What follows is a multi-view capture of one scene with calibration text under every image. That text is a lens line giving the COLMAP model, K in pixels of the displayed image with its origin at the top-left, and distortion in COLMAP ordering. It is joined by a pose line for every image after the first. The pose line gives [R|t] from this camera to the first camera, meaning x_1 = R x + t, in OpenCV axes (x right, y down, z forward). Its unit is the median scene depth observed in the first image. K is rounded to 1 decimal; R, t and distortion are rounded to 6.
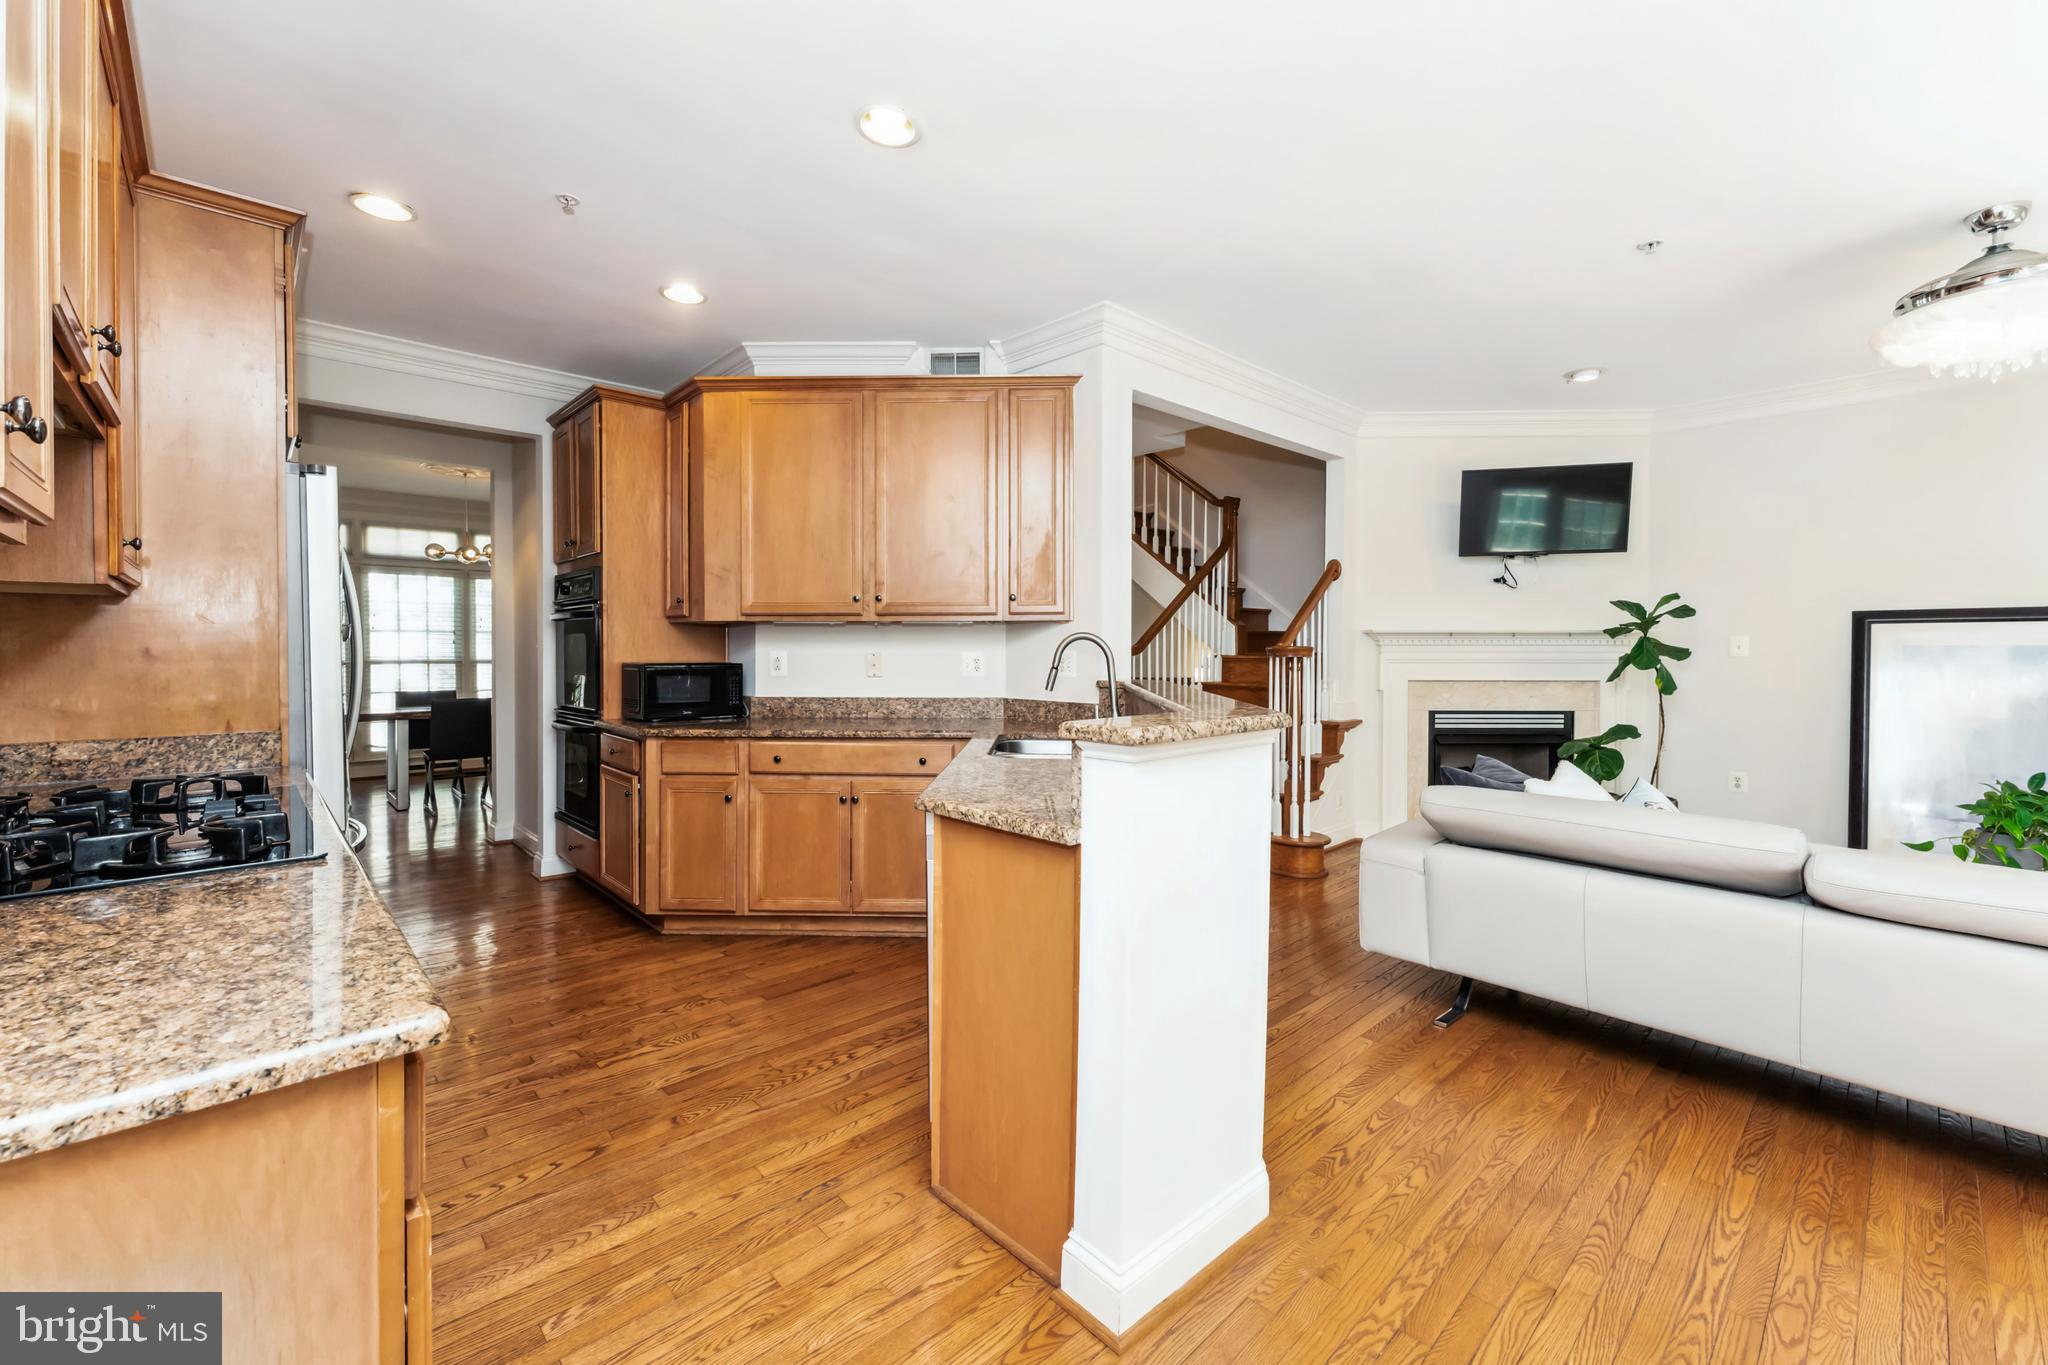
lens RADIAL K [[844.4, 0, 1017.3], [0, 844.4, 665.9], [0, 0, 1]] dist [0.006109, -0.002054]
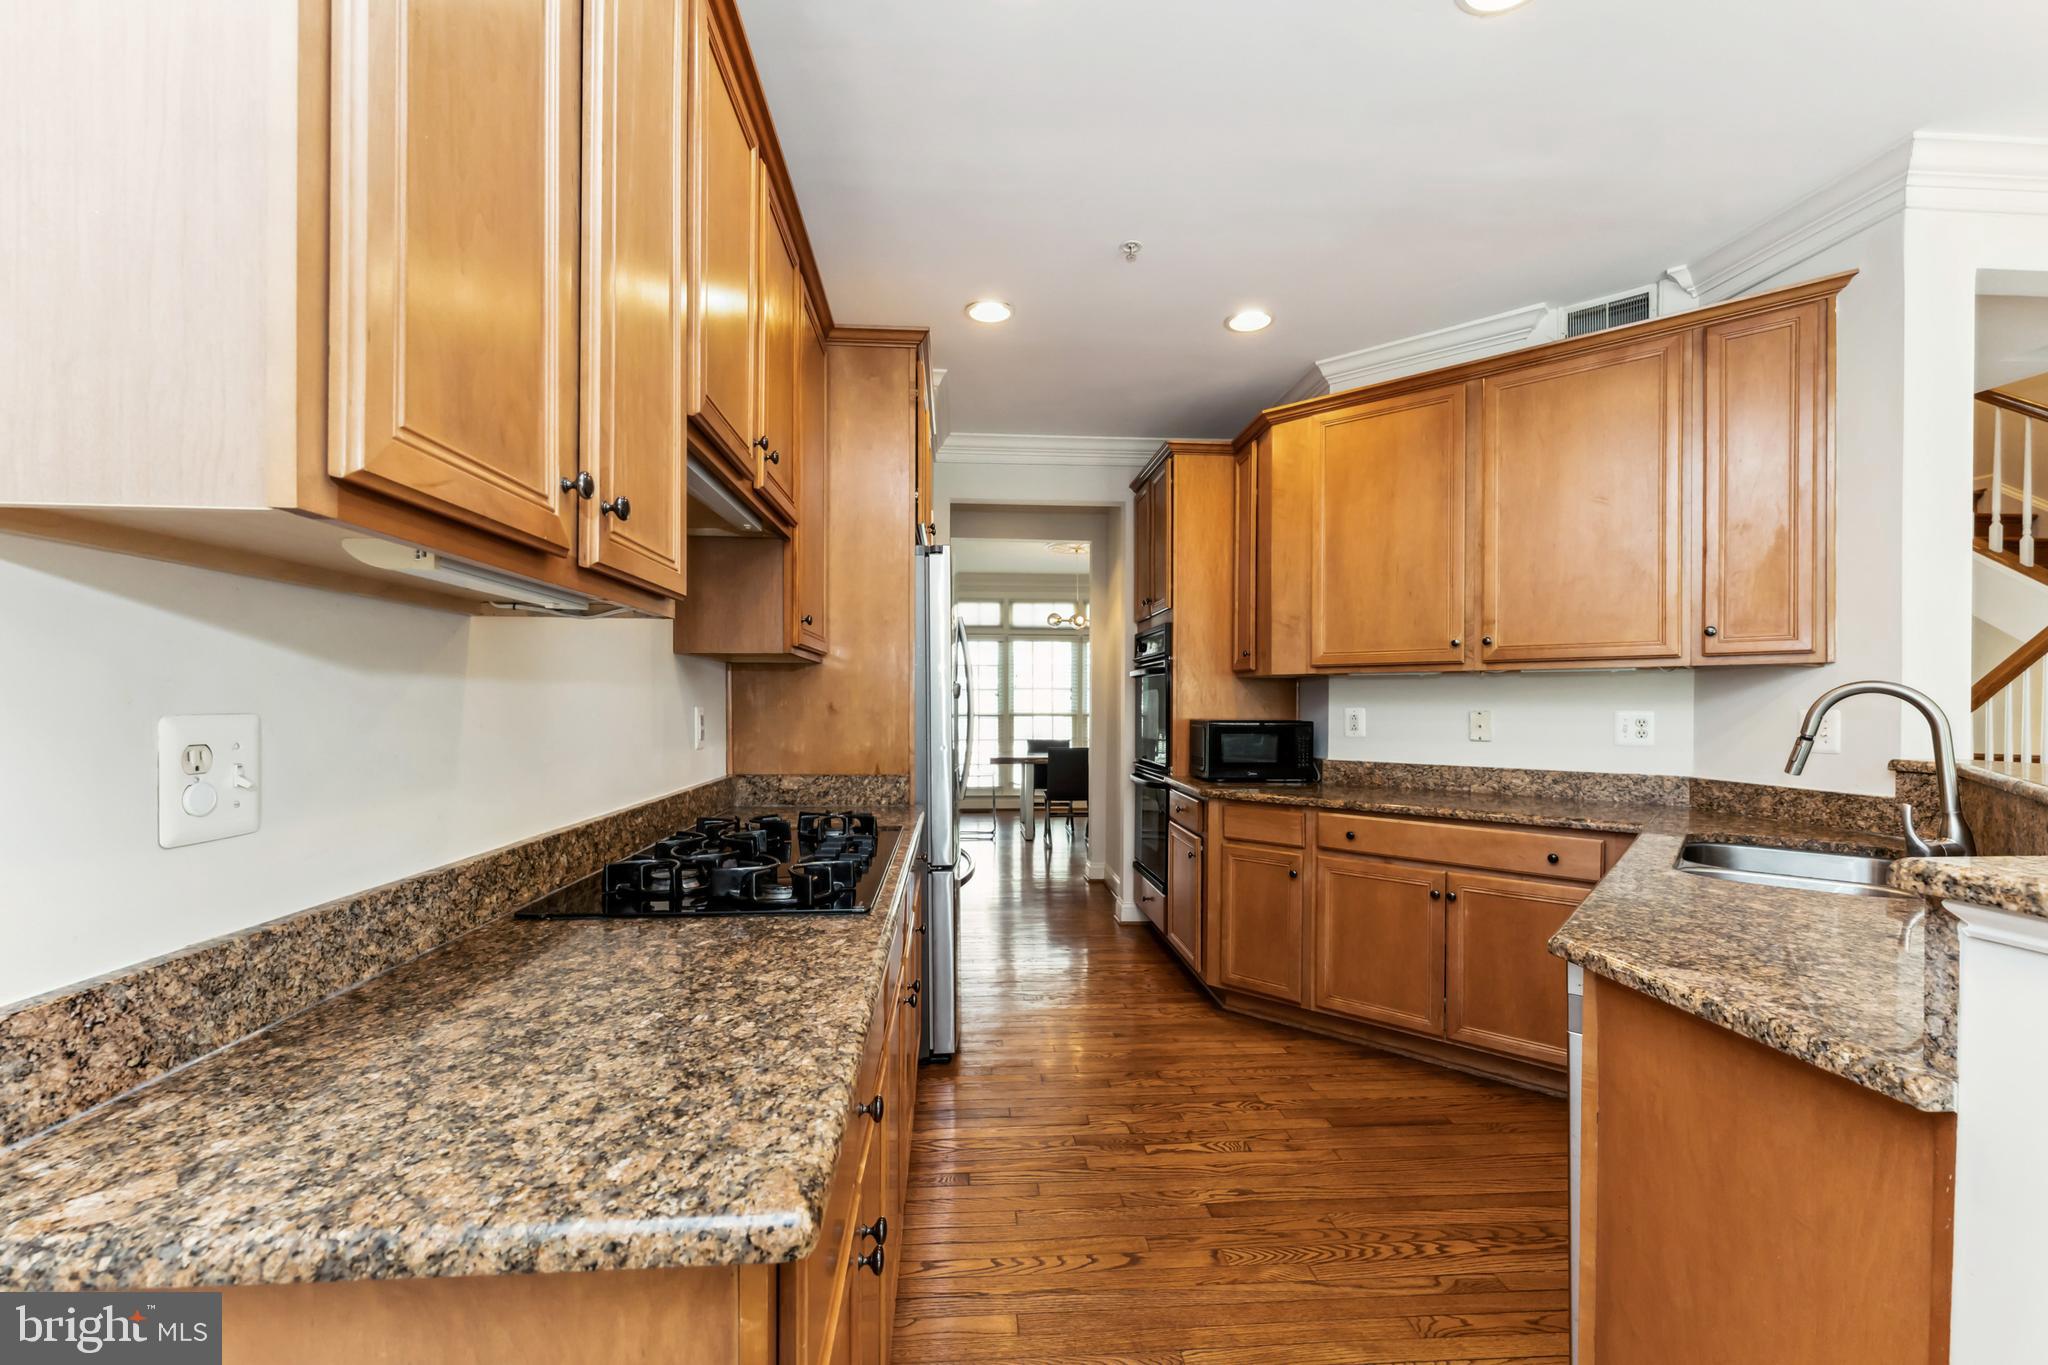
lens RADIAL K [[844.4, 0, 1011.7], [0, 844.4, 704.0], [0, 0, 1]] dist [0.006109, -0.002054]
pose [[0.781389, 0.002390, -0.624040, -0.023155], [-0.014686, 0.999786, -0.014560, -0.005003], [0.623872, 0.020542, 0.781257, 0.139309]]
